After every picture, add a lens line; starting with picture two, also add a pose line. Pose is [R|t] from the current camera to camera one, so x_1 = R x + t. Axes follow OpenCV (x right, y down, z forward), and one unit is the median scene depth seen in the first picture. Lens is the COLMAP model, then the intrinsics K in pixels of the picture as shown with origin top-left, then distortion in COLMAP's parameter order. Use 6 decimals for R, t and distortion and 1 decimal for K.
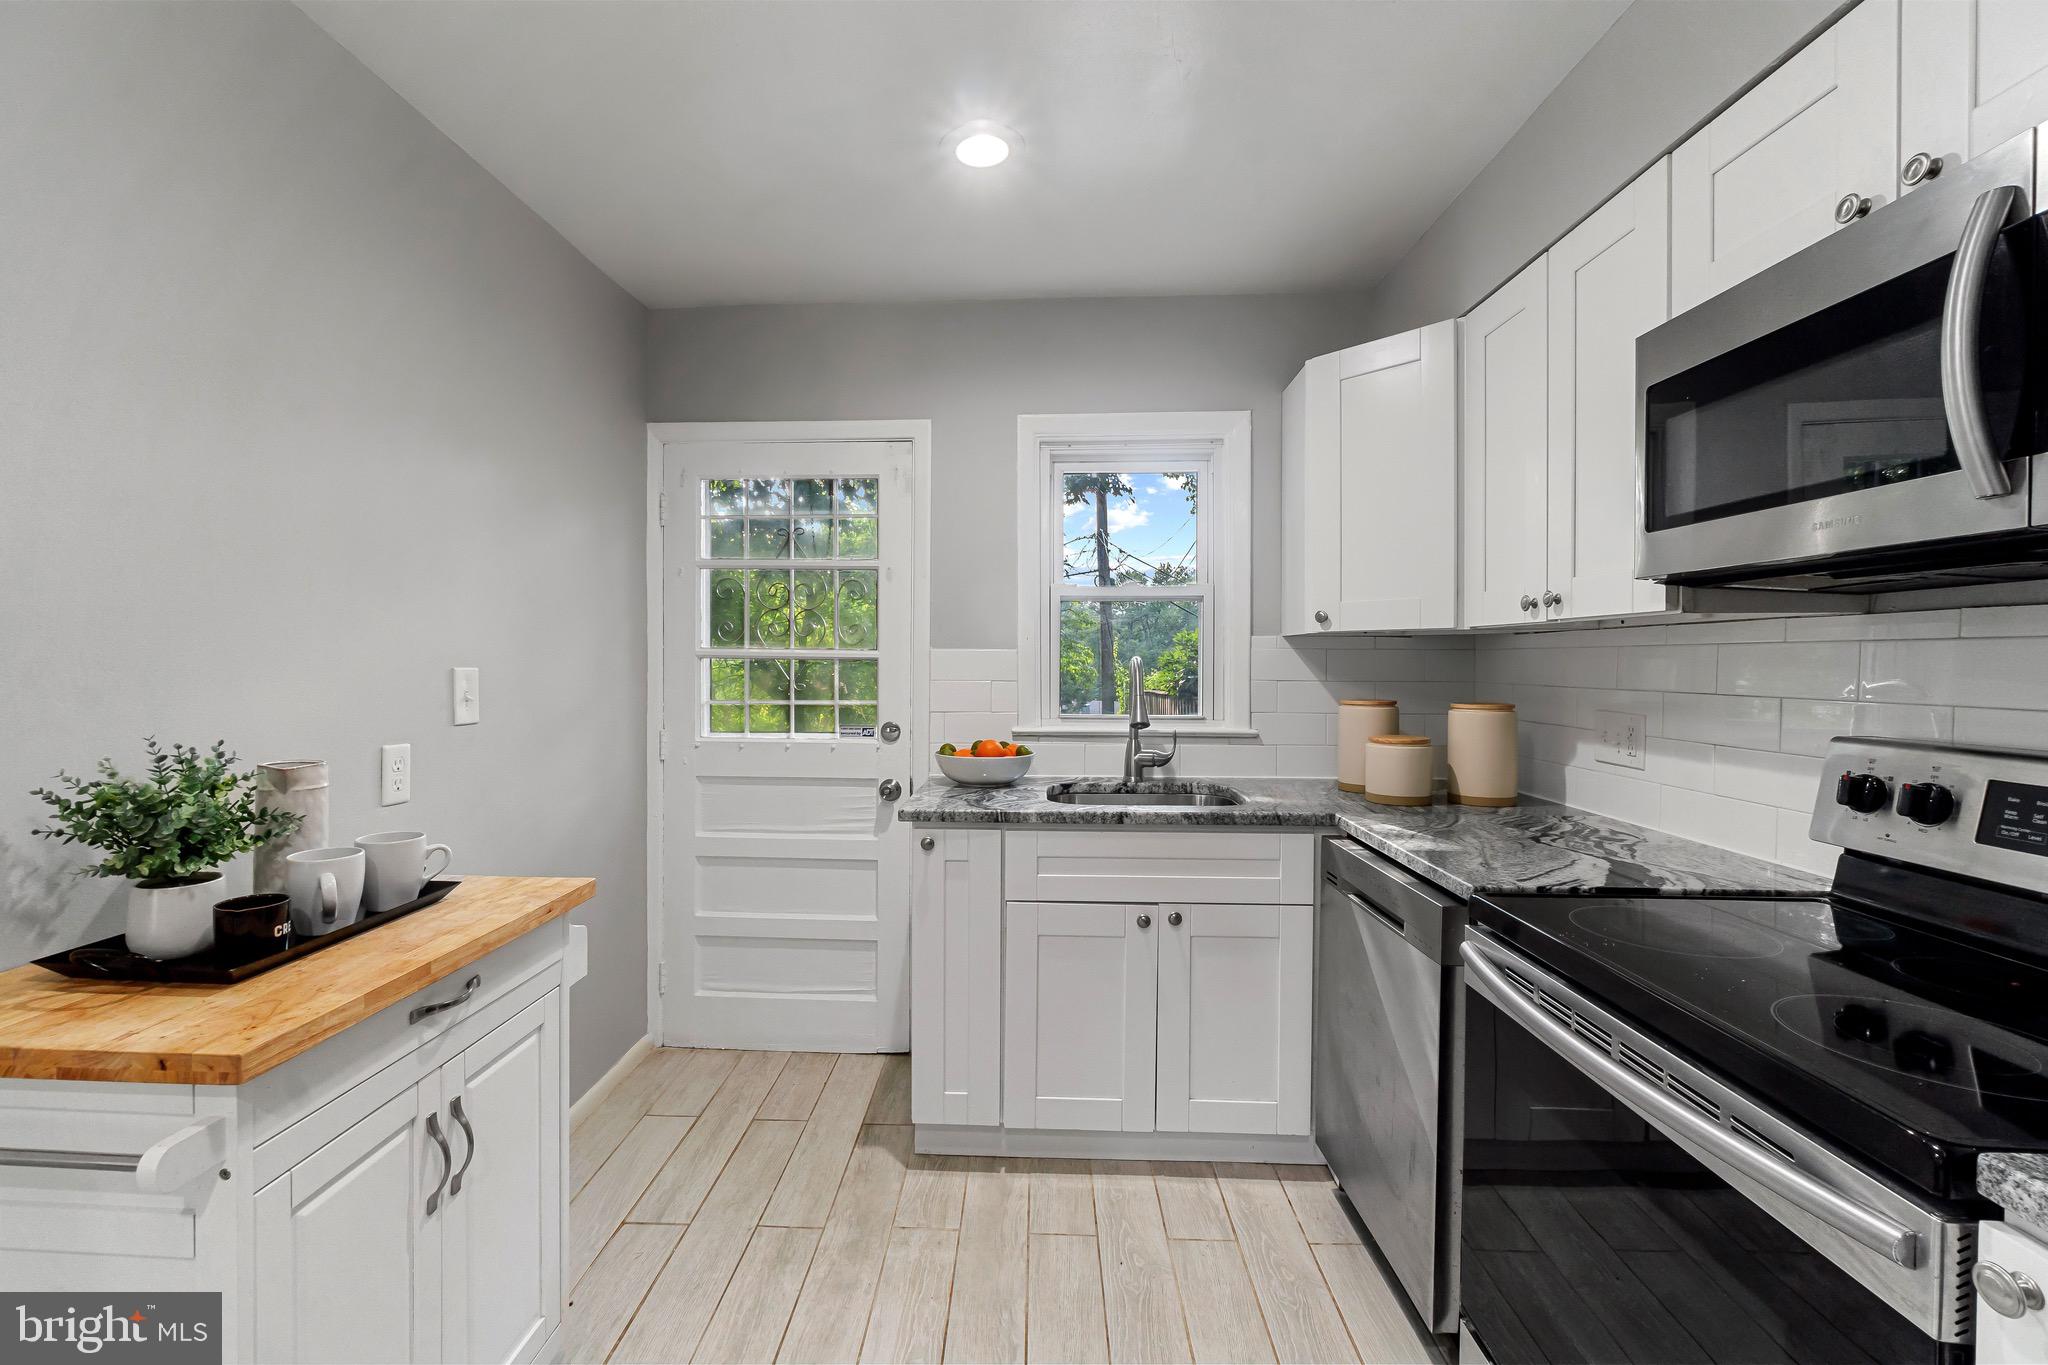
lens RADIAL K [[883.1, 0, 991.6], [0, 883.1, 675.0], [0, 0, 1]] dist [-0.005727, -0.000186]
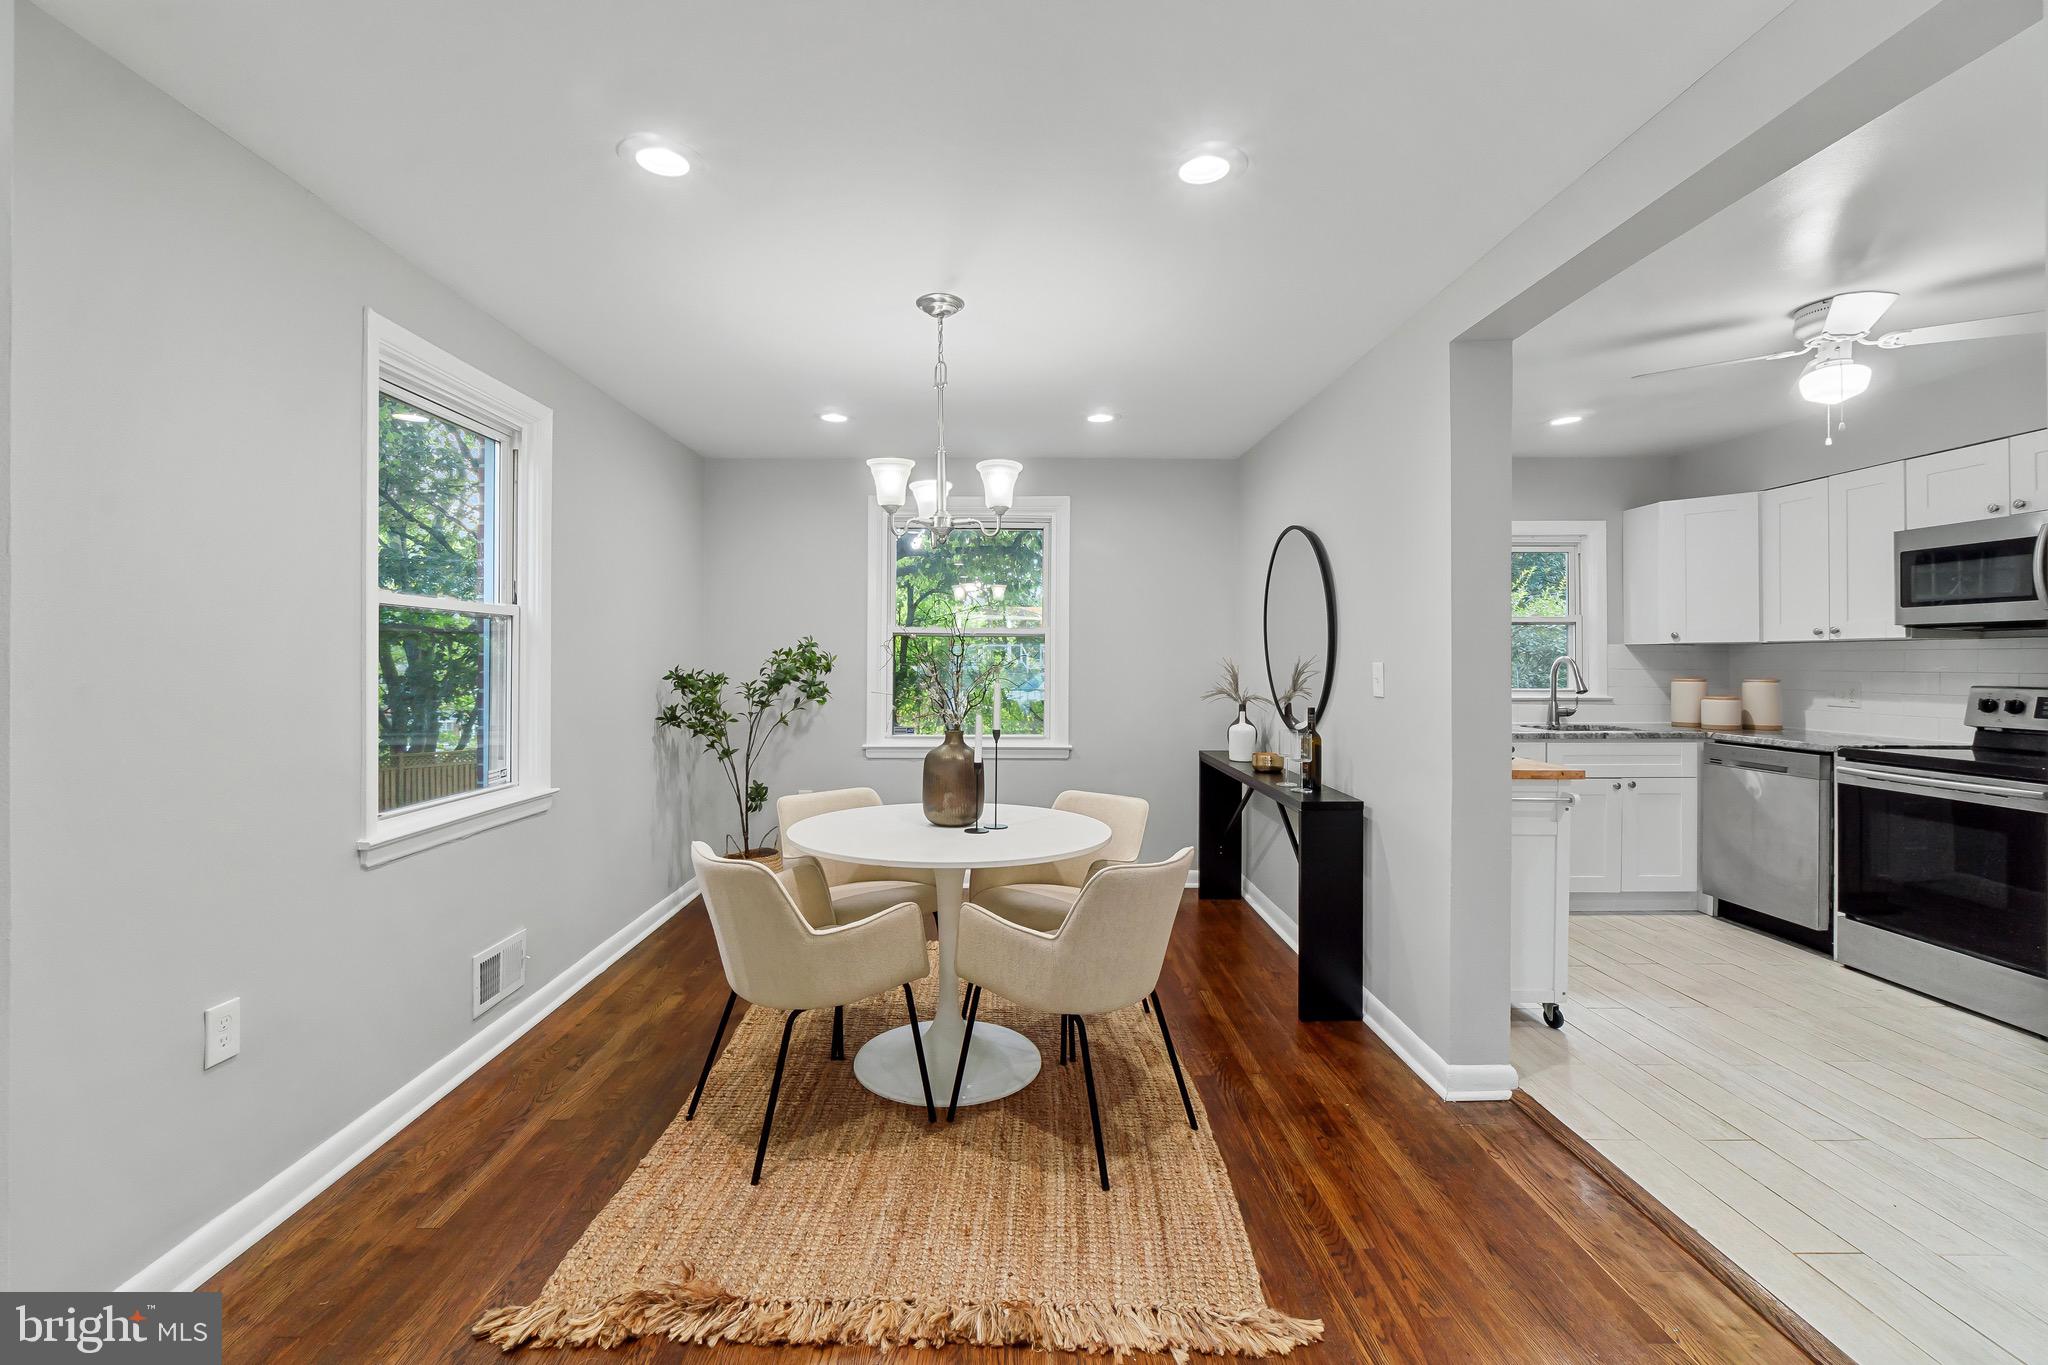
lens RADIAL K [[884.8, 0, 1000.5], [0, 884.8, 660.8], [0, 0, 1]] dist [-0.001042, 0.000375]
pose [[0.998651, -0.003782, 0.051781, -1.358936], [0.004661, 0.999847, -0.016850, 0.017400], [-0.051710, 0.017069, 0.998516, -0.973605]]
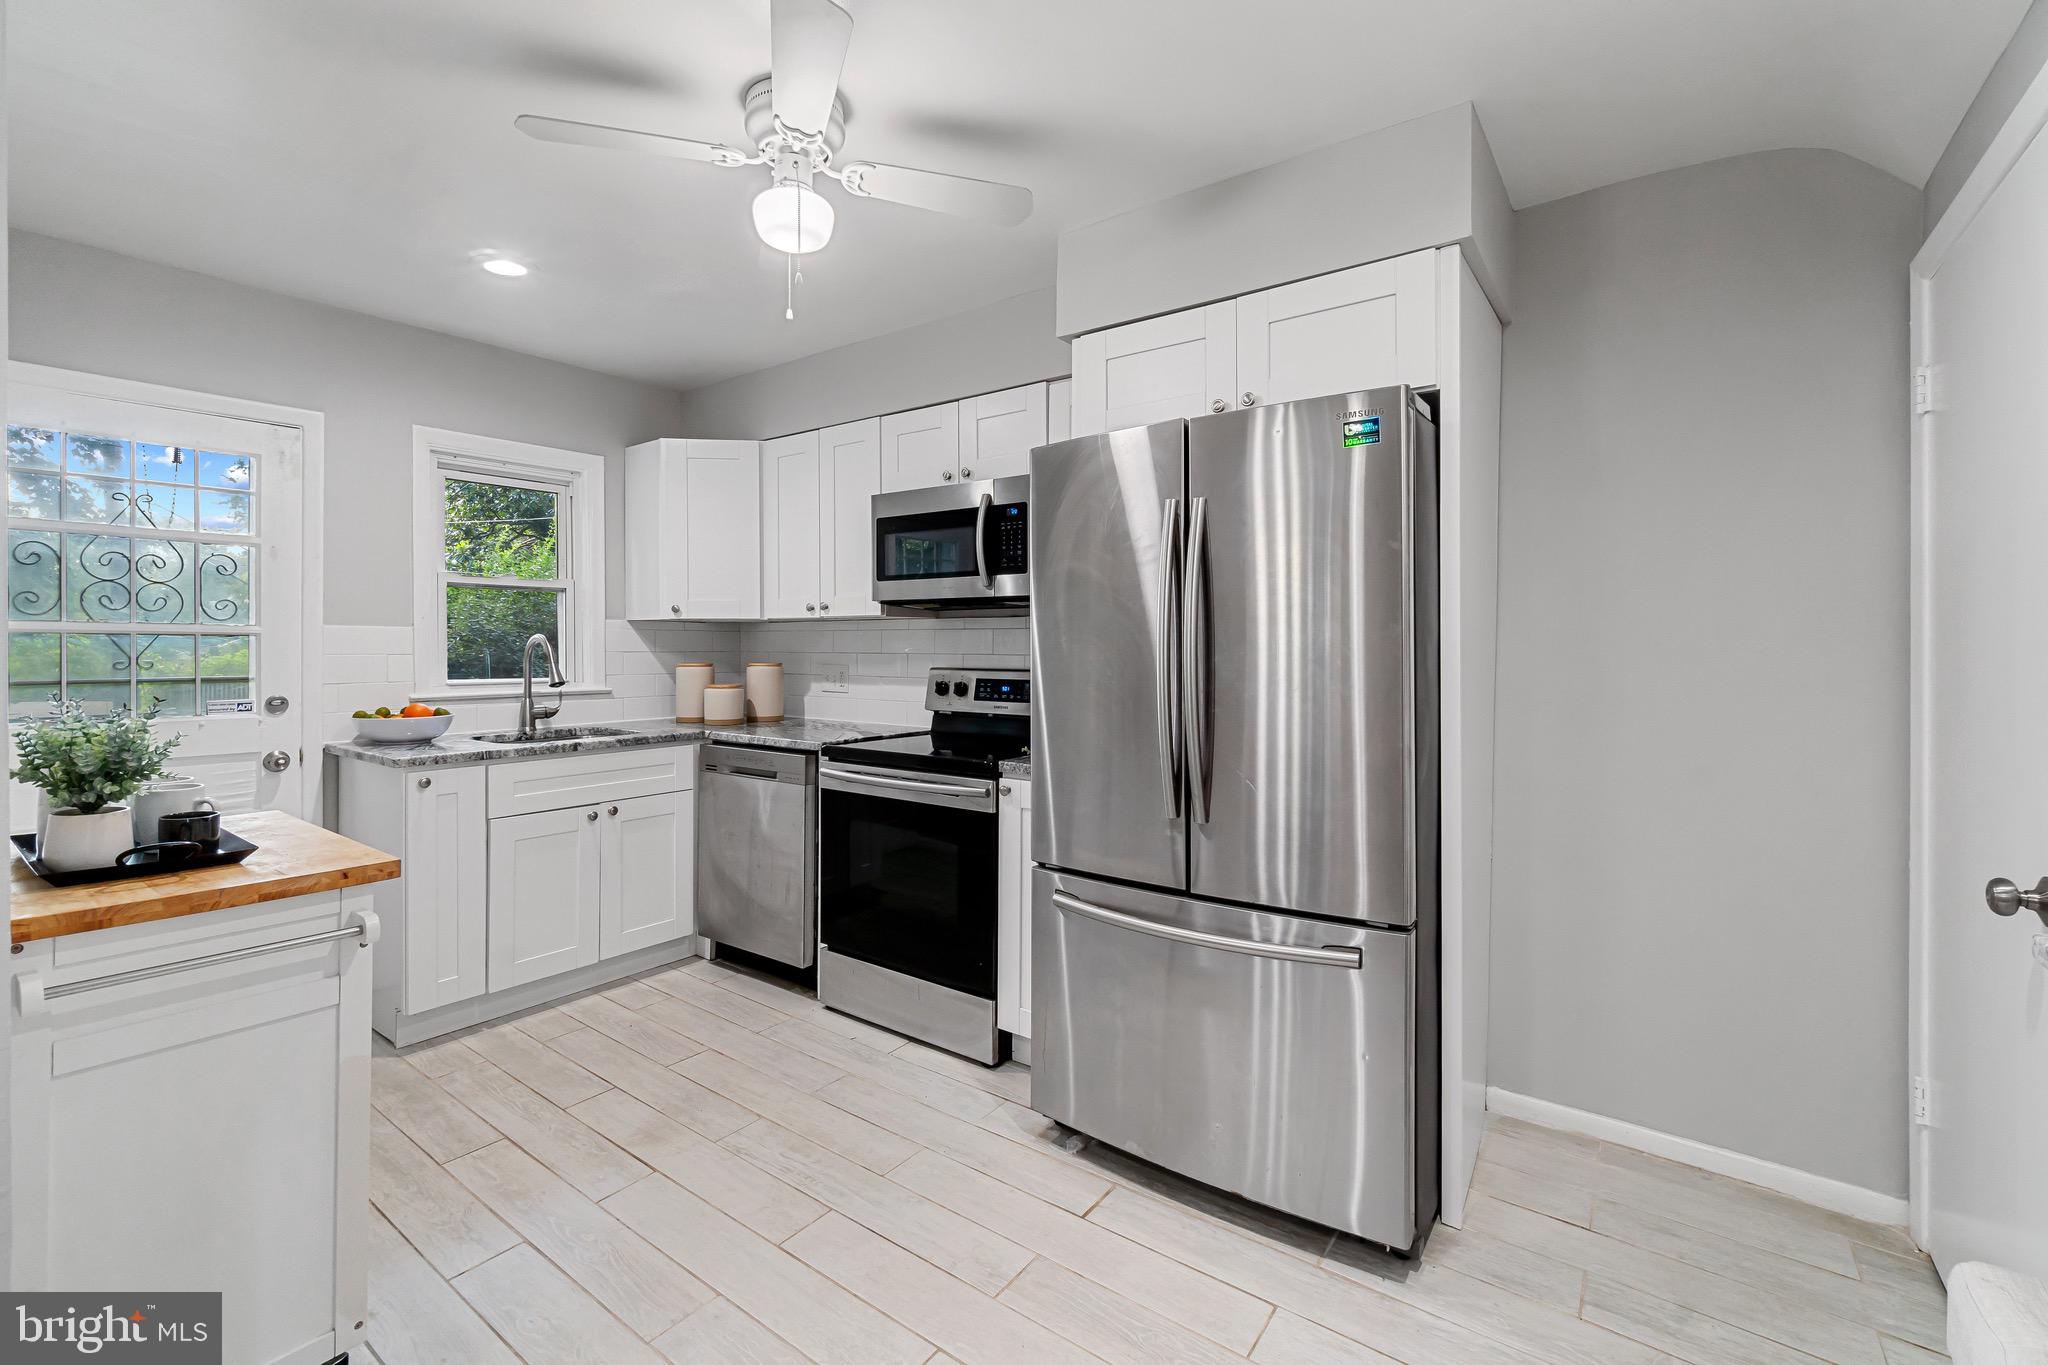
lens RADIAL K [[889.3, 0, 1022.4], [0, 889.3, 648.8], [0, 0, 1]] dist [-0.000717, 0.000063]
pose [[0.548292, -0.006349, 0.836263, -0.662708], [0.013675, 0.999906, -0.001375, 0.015542], [-0.836175, 0.012190, 0.548327, -0.395888]]
